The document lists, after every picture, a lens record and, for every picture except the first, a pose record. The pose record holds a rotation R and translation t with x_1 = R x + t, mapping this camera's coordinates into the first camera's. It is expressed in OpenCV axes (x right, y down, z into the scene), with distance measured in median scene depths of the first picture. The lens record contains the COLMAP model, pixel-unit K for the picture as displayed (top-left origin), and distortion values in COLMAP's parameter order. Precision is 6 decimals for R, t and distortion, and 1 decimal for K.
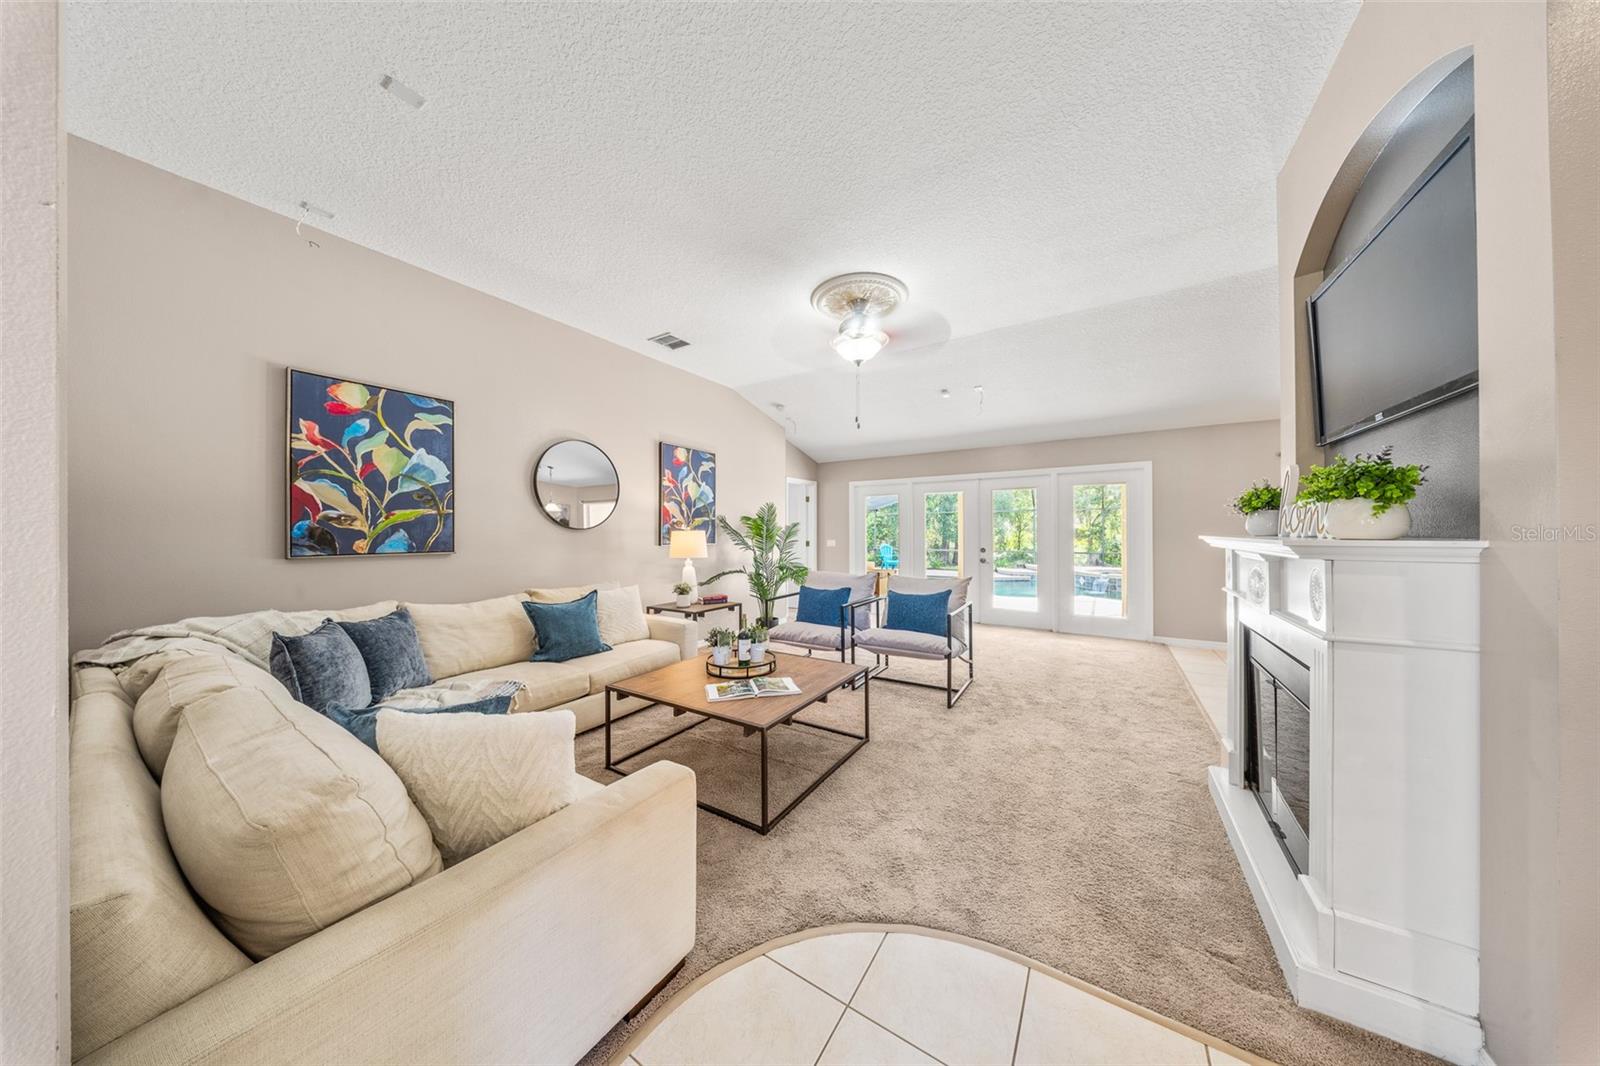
lens RADIAL K [[460.6, 0, 792.3], [0, 460.6, 535.5], [0, 0, 1]] dist [0.000383, -0.000004]
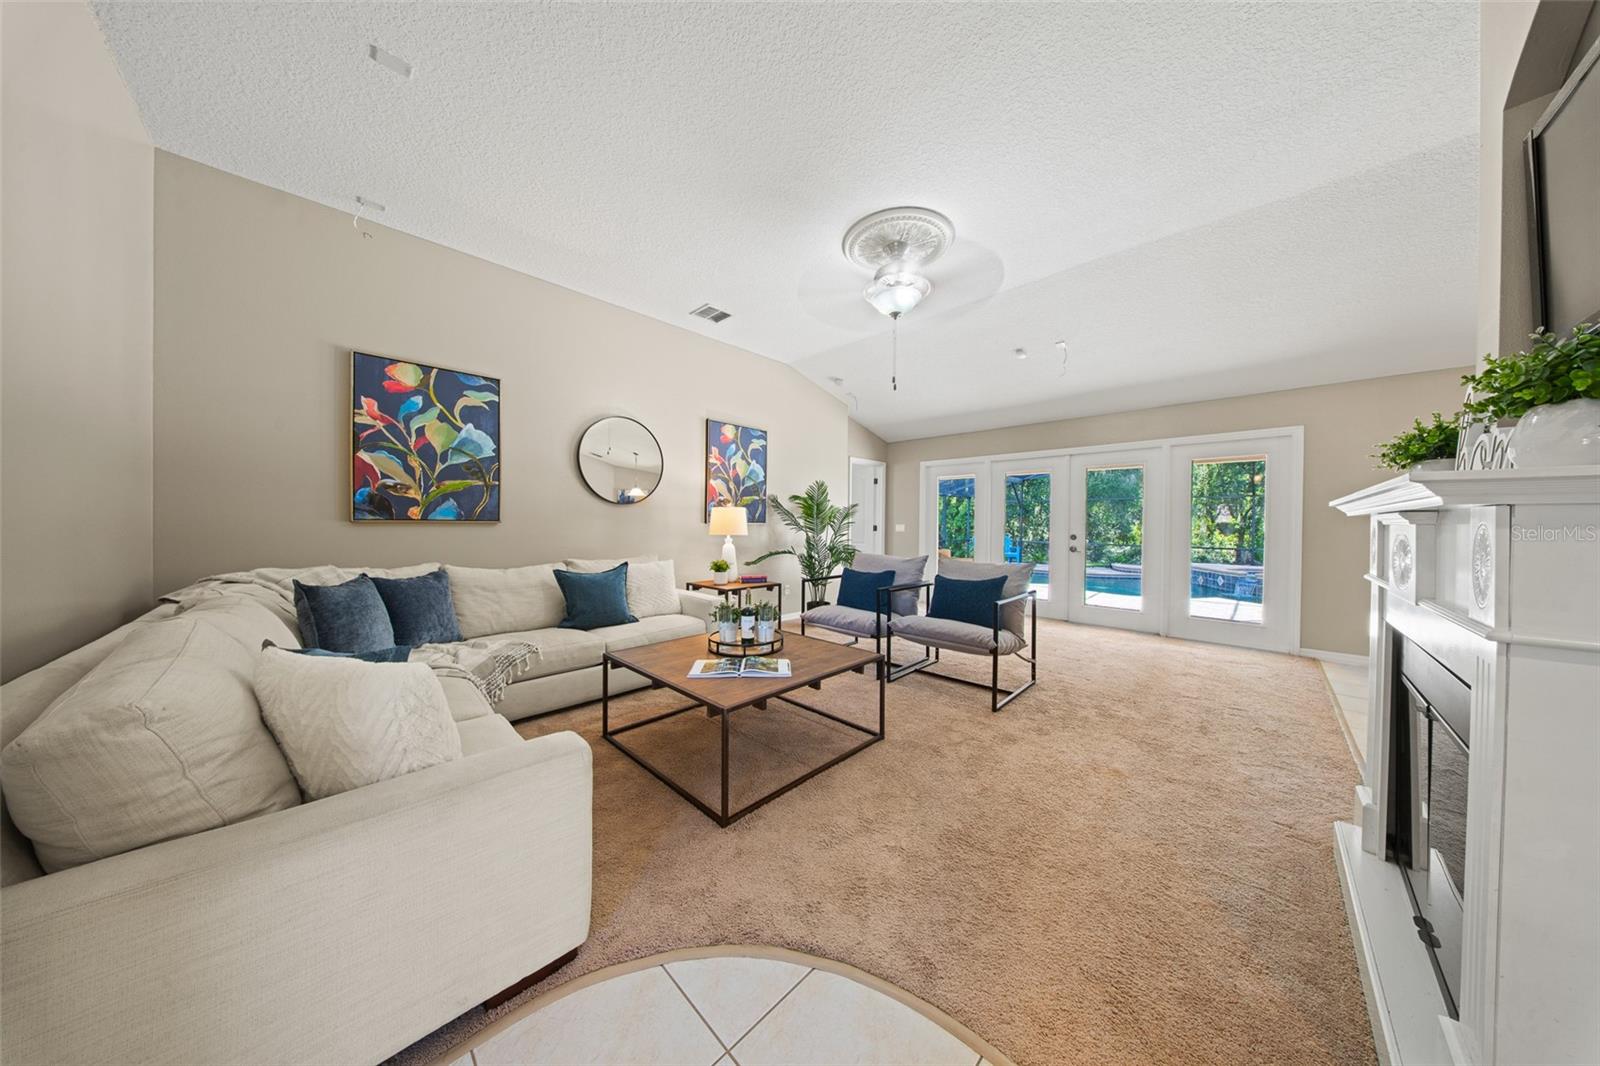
lens RADIAL K [[458.7, 0, 800.0], [0, 458.7, 533.0], [0, 0, 1]] dist [-0.001641, -0.000112]
pose [[0.979690, 0.017579, -0.199746, 0.177760], [-0.015010, 0.999784, 0.014371, 0.041376], [0.199955, -0.011081, 0.979742, 0.110567]]
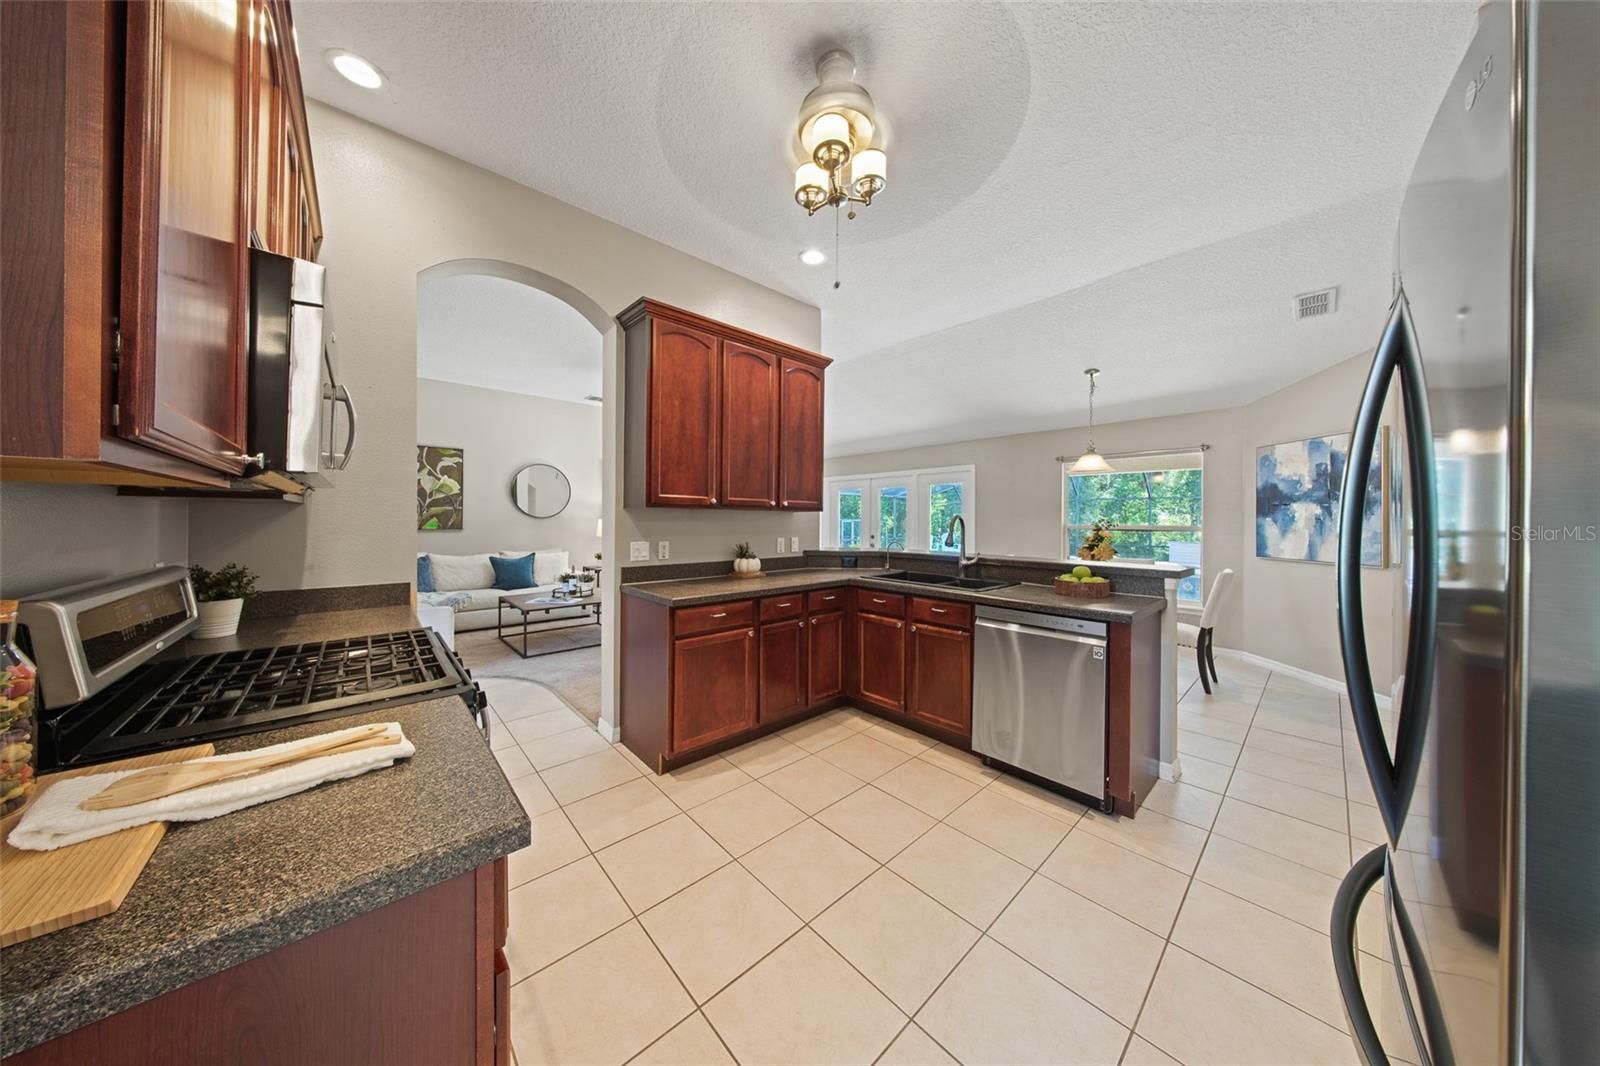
lens RADIAL K [[472.9, 0, 800.6], [0, 472.9, 527.4], [0, 0, 1]] dist [0.000148, -0.000026]
pose [[0.964156, 0.007682, -0.265225, 1.229124], [-0.007980, 0.999968, -0.000044, 0.017806], [0.265216, 0.002159, 0.964187, -0.547937]]
